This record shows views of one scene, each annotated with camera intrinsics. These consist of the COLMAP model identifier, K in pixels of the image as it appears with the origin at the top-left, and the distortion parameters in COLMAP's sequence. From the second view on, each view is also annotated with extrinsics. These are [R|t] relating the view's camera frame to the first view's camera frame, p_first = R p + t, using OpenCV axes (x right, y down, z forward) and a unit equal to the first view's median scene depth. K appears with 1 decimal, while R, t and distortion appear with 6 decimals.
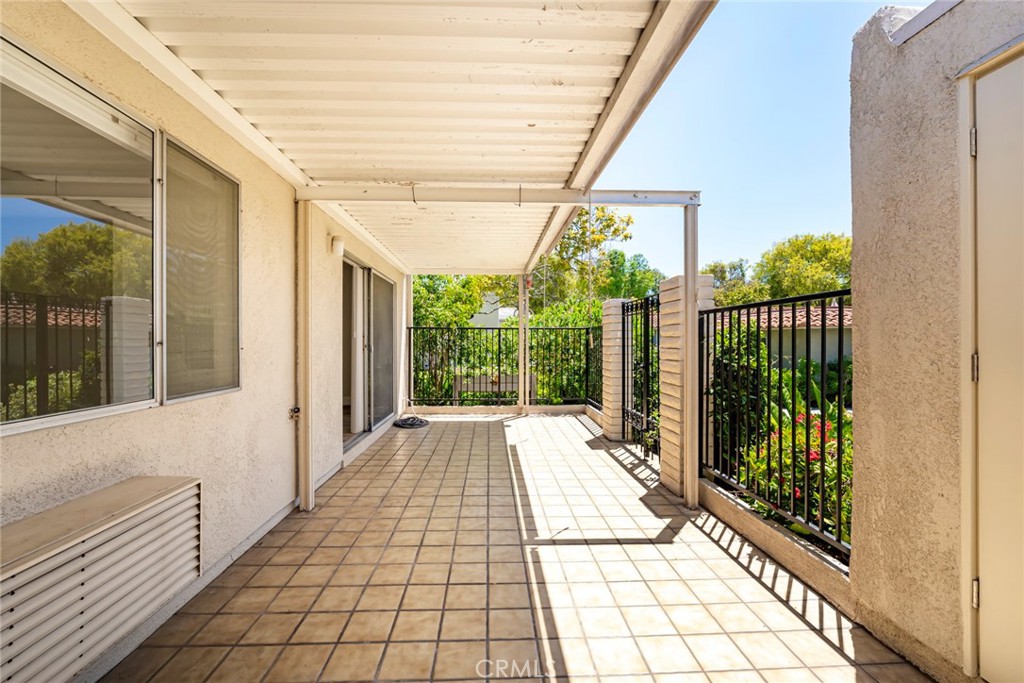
lens RADIAL K [[417.2, 0, 509.8], [0, 417.2, 343.2], [0, 0, 1]] dist [-0.007805, 0.000466]
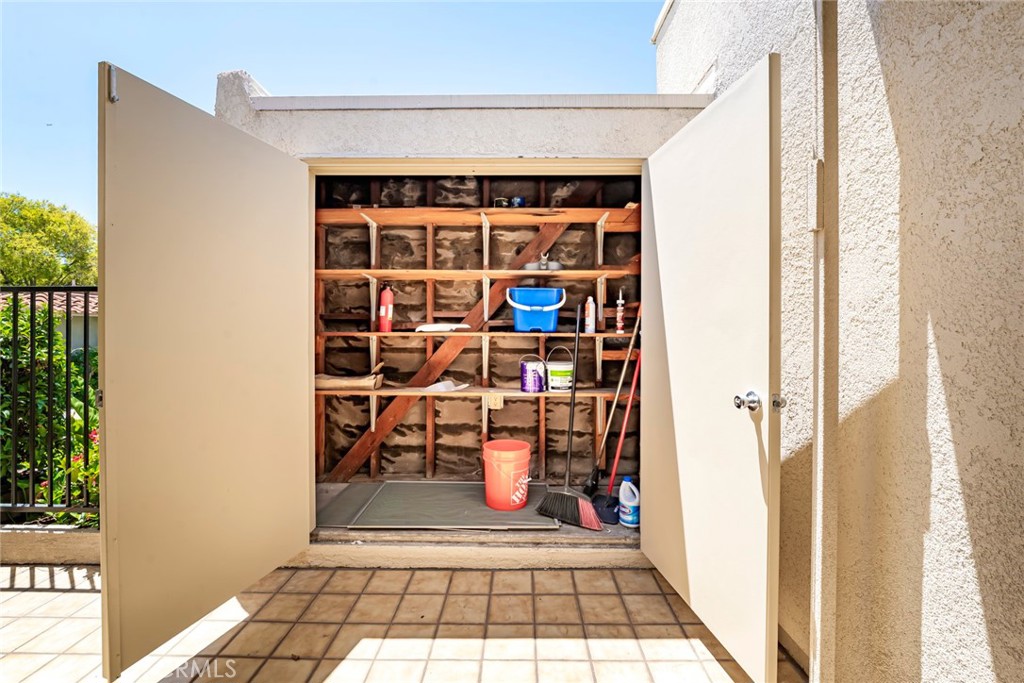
lens RADIAL K [[417.2, 0, 517.7], [0, 417.2, 335.8], [0, 0, 1]] dist [-0.007805, 0.000466]
pose [[0.058732, -0.007867, 0.998243, -0.204285], [0.000115, 0.999969, 0.007874, -0.000214], [-0.998274, -0.000348, 0.058731, 0.044214]]
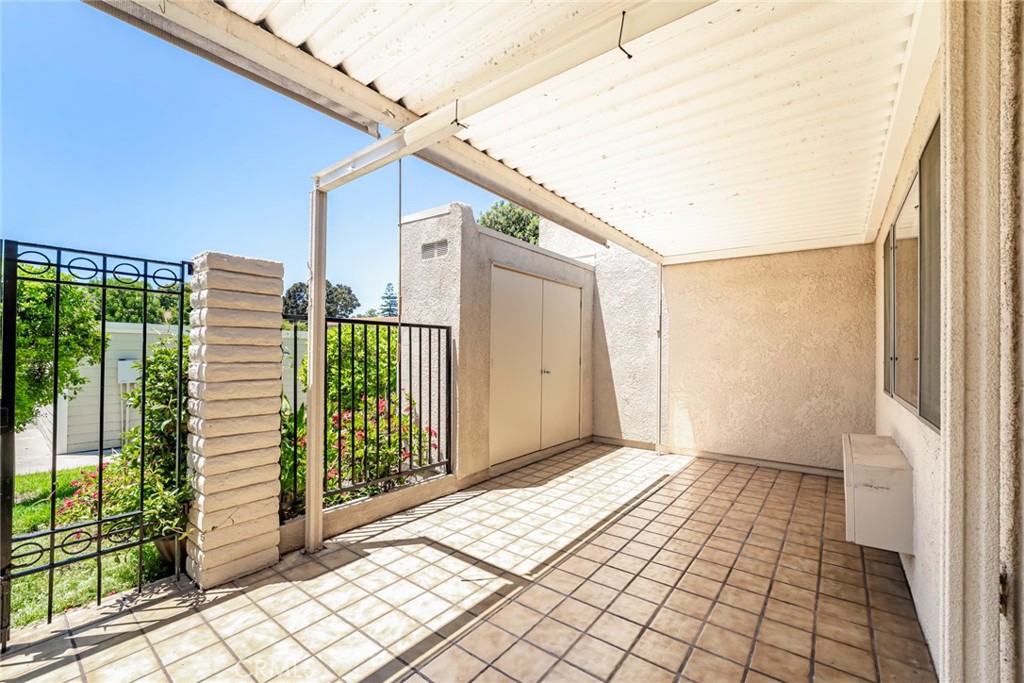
lens RADIAL K [[417.2, 0, 508.3], [0, 417.2, 350.0], [0, 0, 1]] dist [-0.007805, 0.000466]
pose [[-0.754180, 0.004705, 0.656651, -0.485332], [-0.004384, 0.999916, -0.012200, -0.003716], [-0.656653, -0.012080, -0.754096, 1.610522]]
